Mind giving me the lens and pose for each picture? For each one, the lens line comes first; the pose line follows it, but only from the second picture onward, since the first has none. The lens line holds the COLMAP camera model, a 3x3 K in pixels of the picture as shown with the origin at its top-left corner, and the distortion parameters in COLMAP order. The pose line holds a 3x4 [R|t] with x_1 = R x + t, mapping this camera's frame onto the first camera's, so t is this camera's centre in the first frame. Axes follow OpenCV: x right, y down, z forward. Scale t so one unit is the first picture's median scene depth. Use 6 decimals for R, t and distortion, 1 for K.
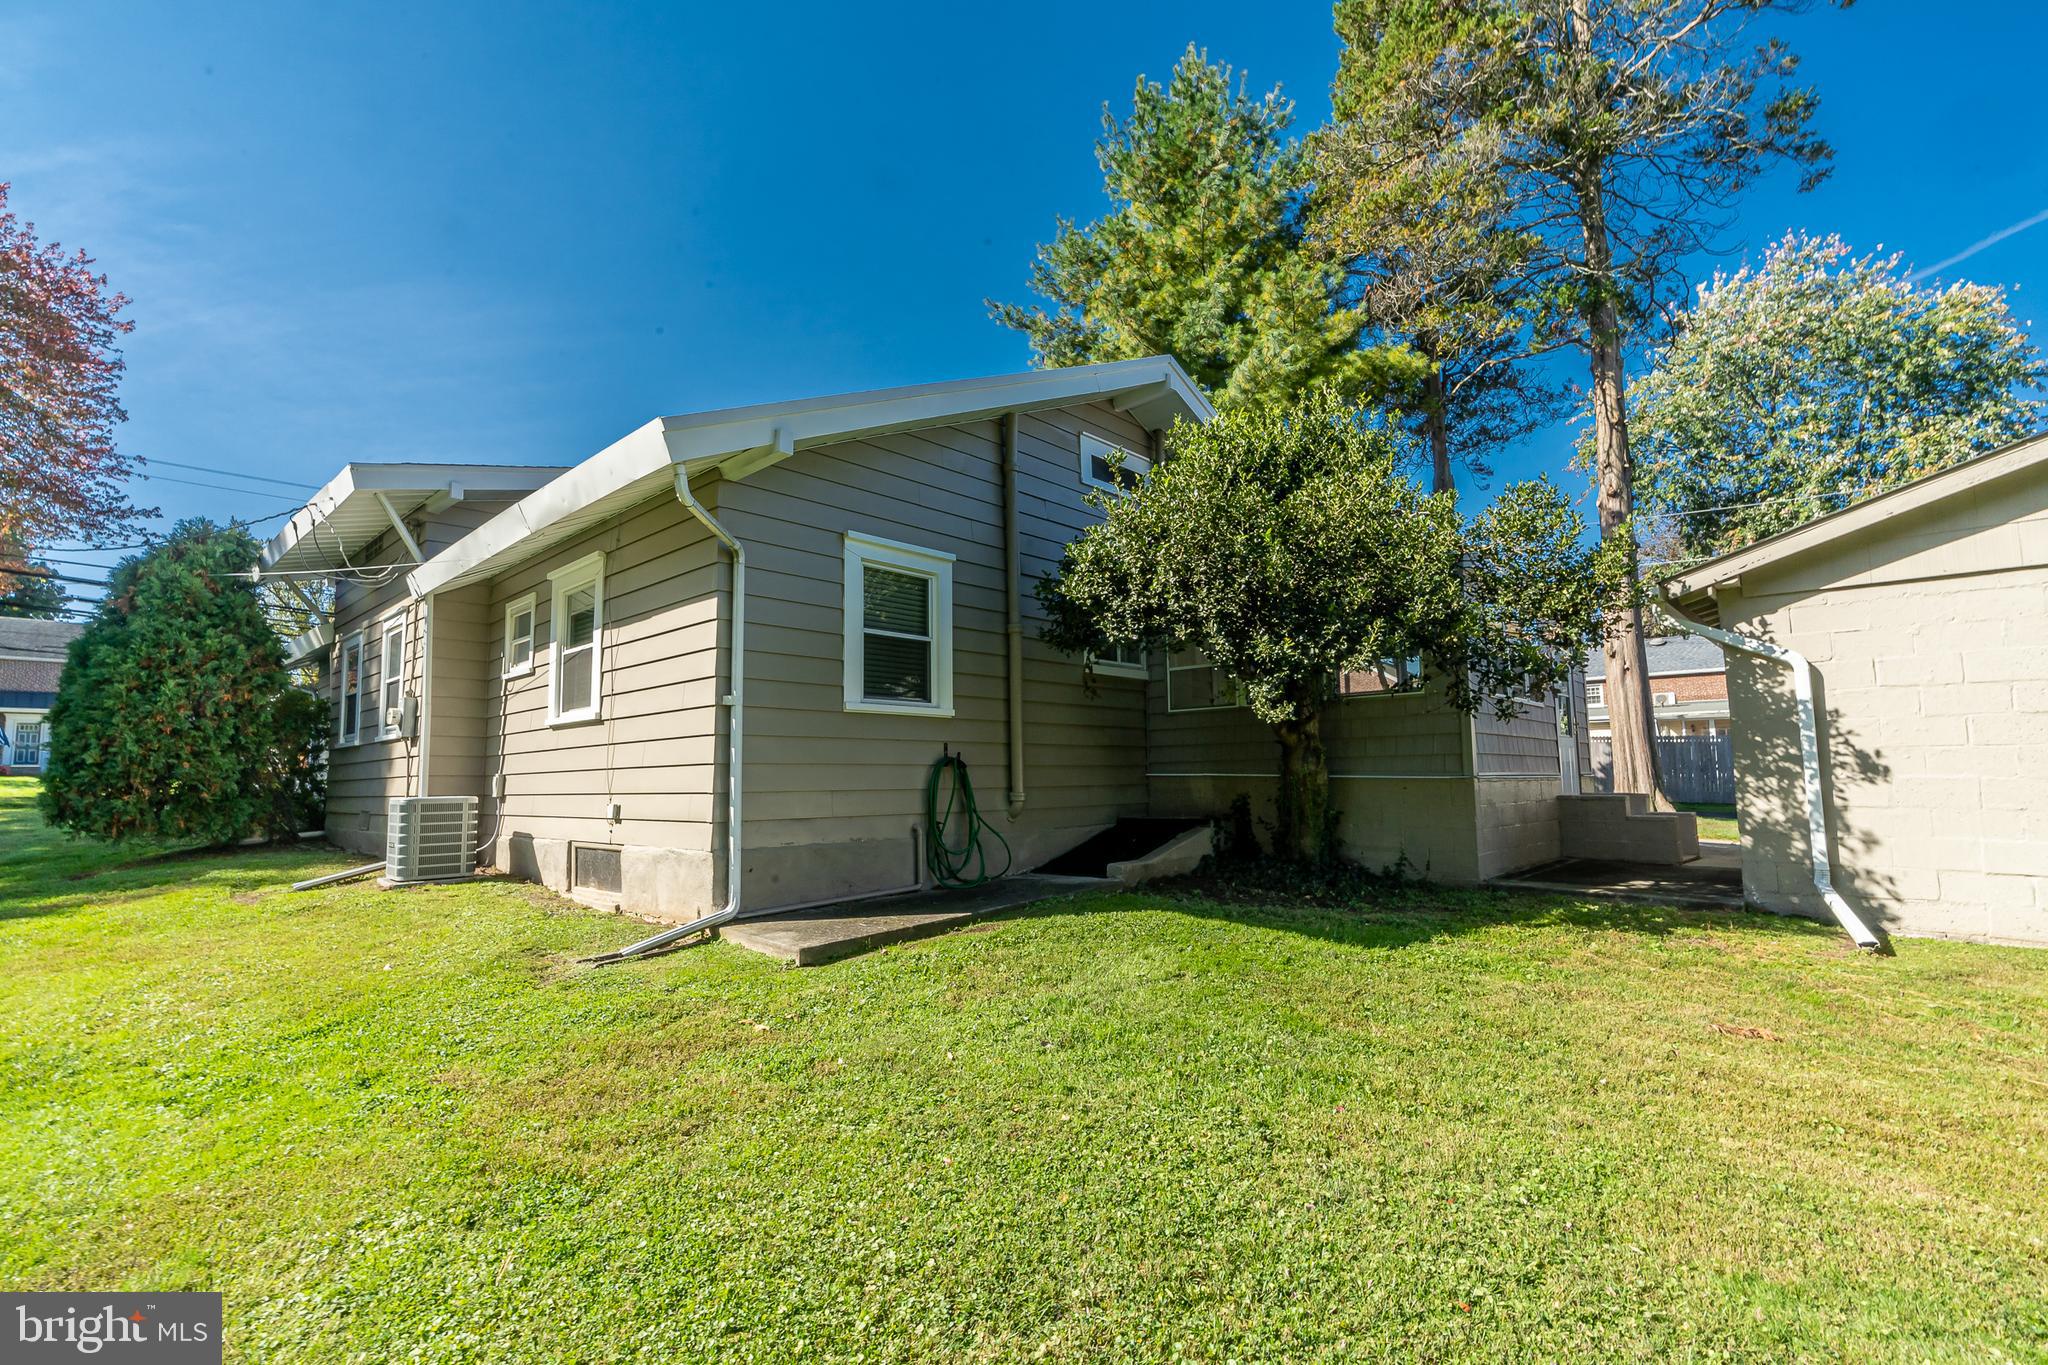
lens RADIAL K [[941.0, 0, 1025.5], [0, 941.0, 693.6], [0, 0, 1]] dist [-0.001209, -0.000163]
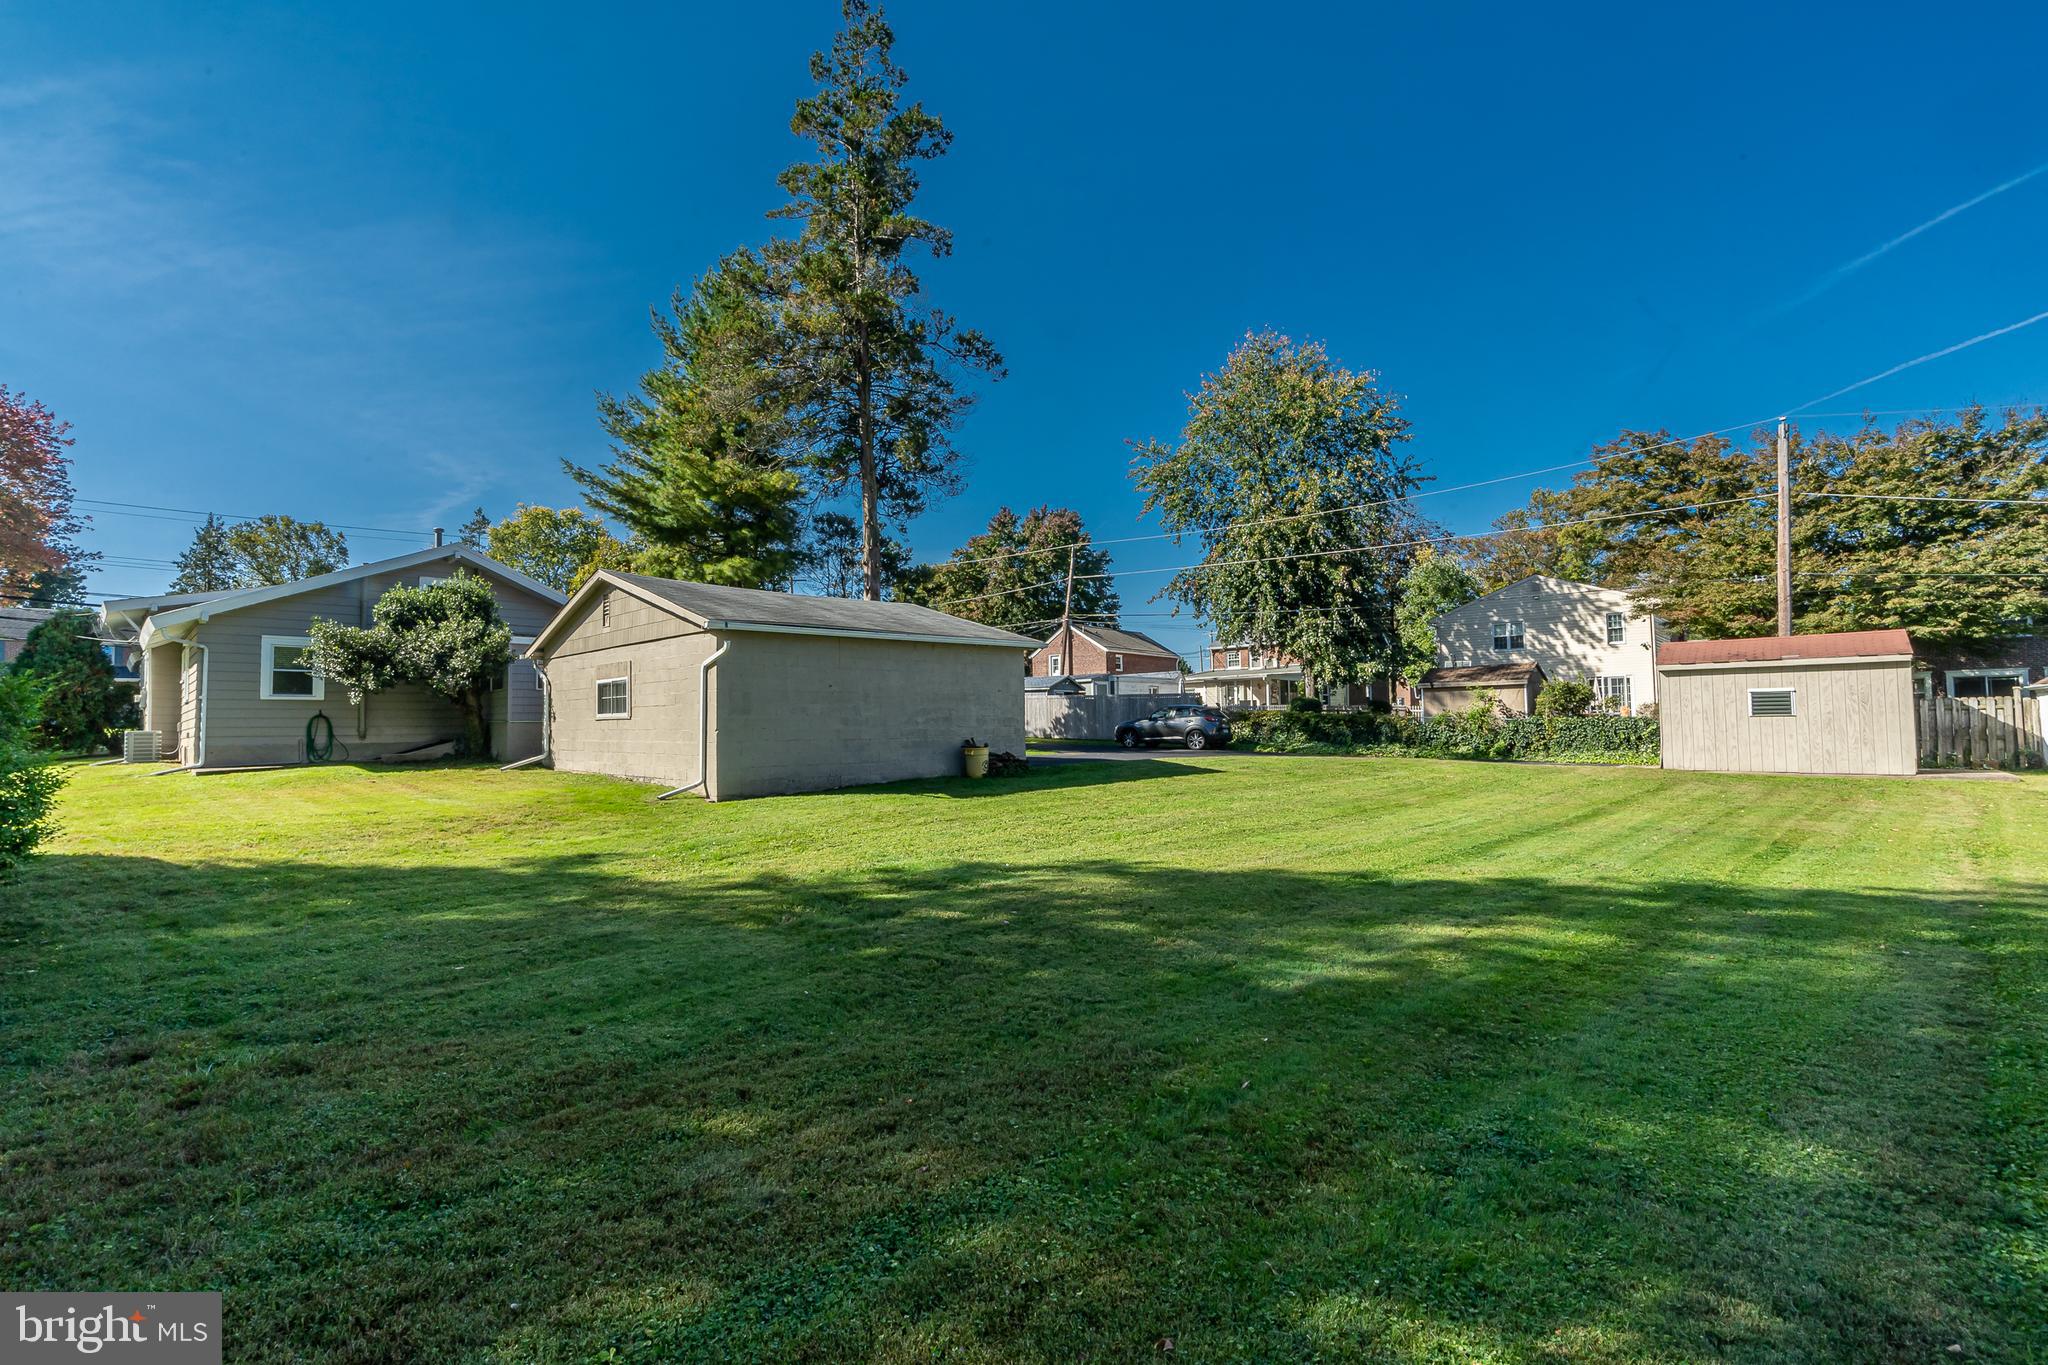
lens RADIAL K [[935.8, 0, 1019.5], [0, 935.8, 663.3], [0, 0, 1]] dist [-0.002733, 0.000326]
pose [[0.999854, -0.007025, -0.015585, 2.391347], [0.007366, 0.999731, 0.021971, -0.150907], [0.015427, -0.022082, 0.999637, -1.991850]]
